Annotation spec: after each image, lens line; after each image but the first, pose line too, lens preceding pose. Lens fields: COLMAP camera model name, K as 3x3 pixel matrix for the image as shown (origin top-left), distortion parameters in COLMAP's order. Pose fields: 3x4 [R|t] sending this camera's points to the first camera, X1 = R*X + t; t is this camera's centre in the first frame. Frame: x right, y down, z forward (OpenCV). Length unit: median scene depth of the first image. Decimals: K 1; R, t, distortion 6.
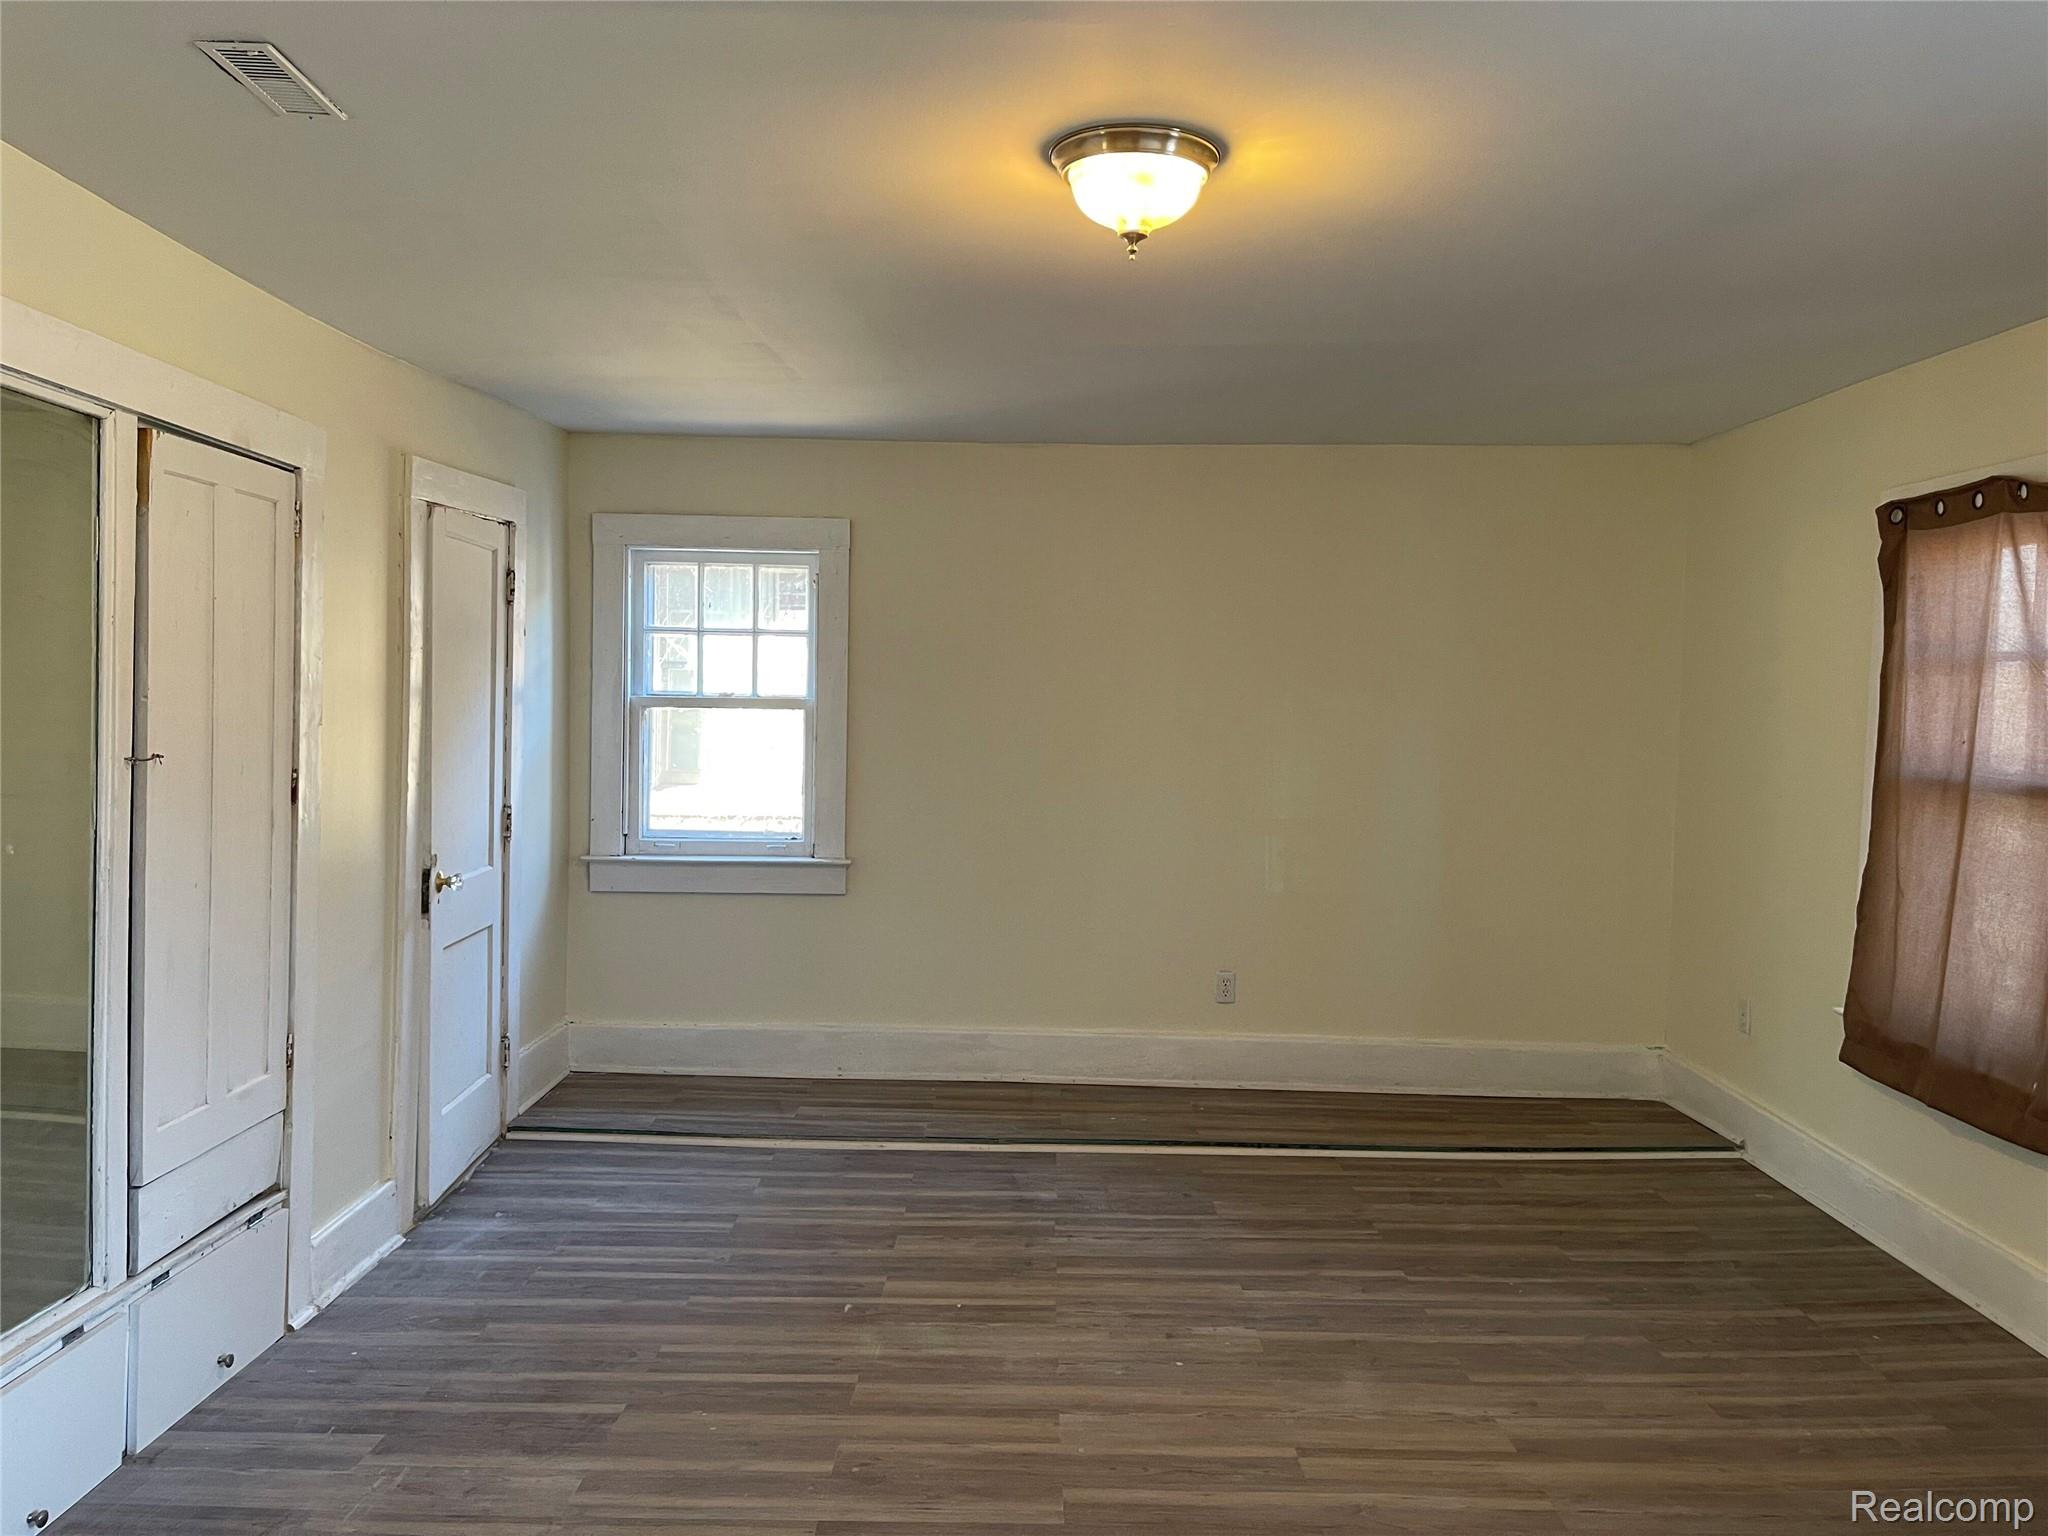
lens RADIAL K [[1539.8, 0, 1027.9], [0, 1539.8, 758.8], [0, 0, 1]] dist [0.053508, -0.065833]
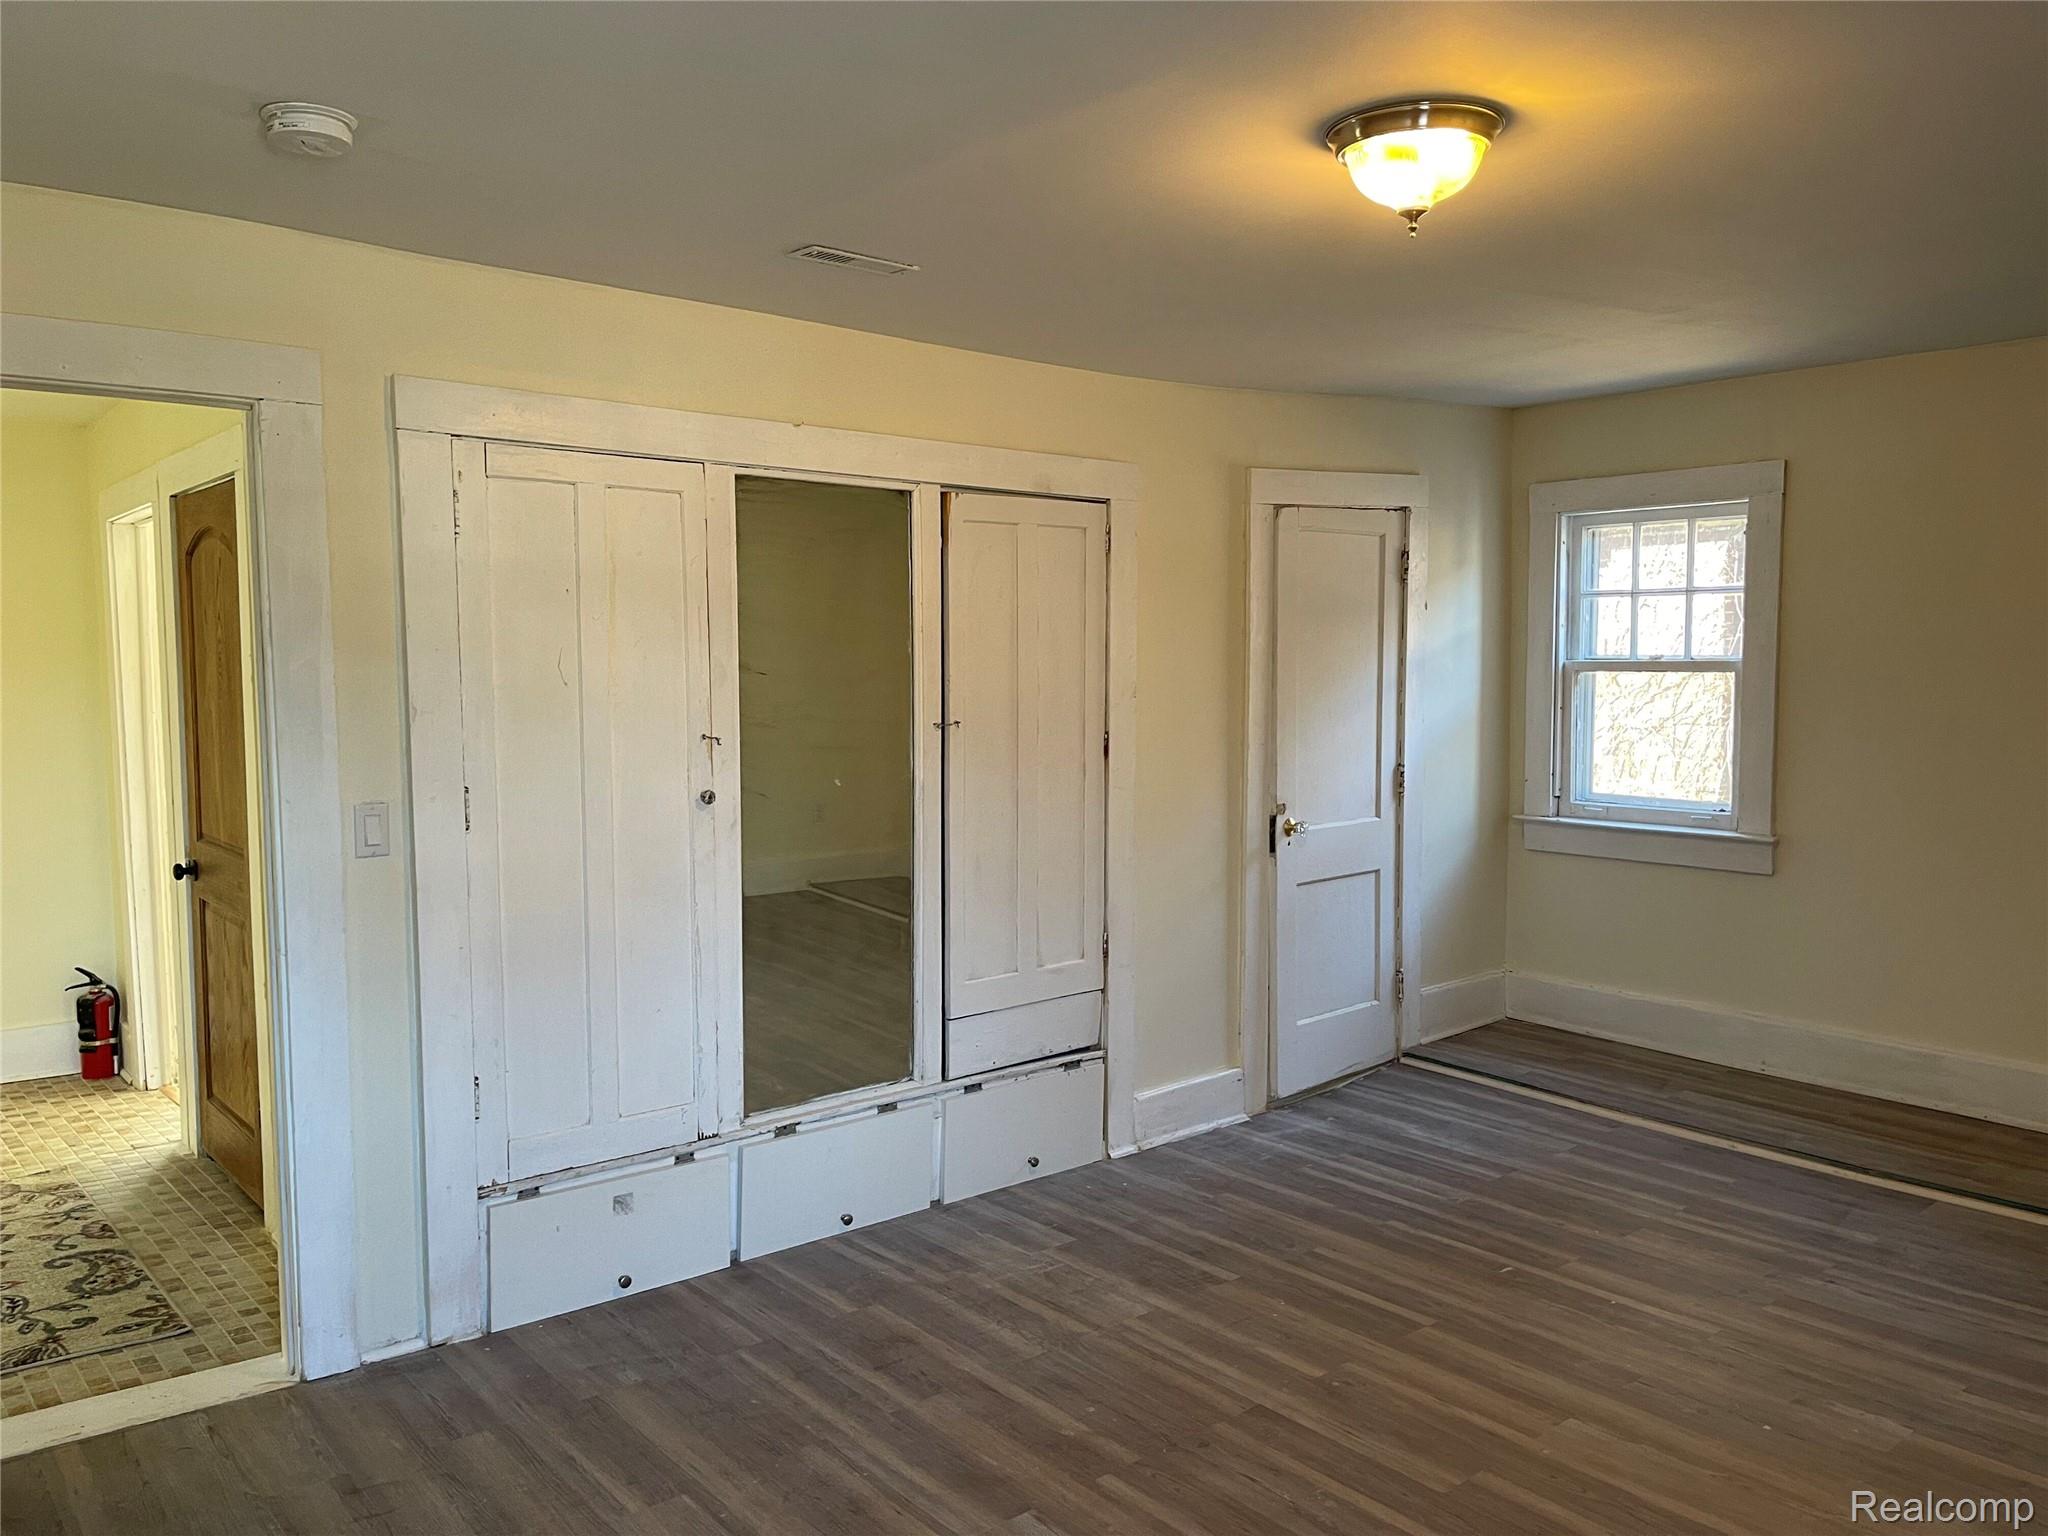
lens RADIAL K [[1539.8, 0, 1027.9], [0, 1539.8, 756.5], [0, 0, 1]] dist [0.053508, -0.065833]
pose [[0.645250, 0.031165, -0.763336, 0.405443], [-0.007536, 0.999379, 0.034432, -0.013778], [0.763935, -0.016464, 0.645084, 0.097836]]
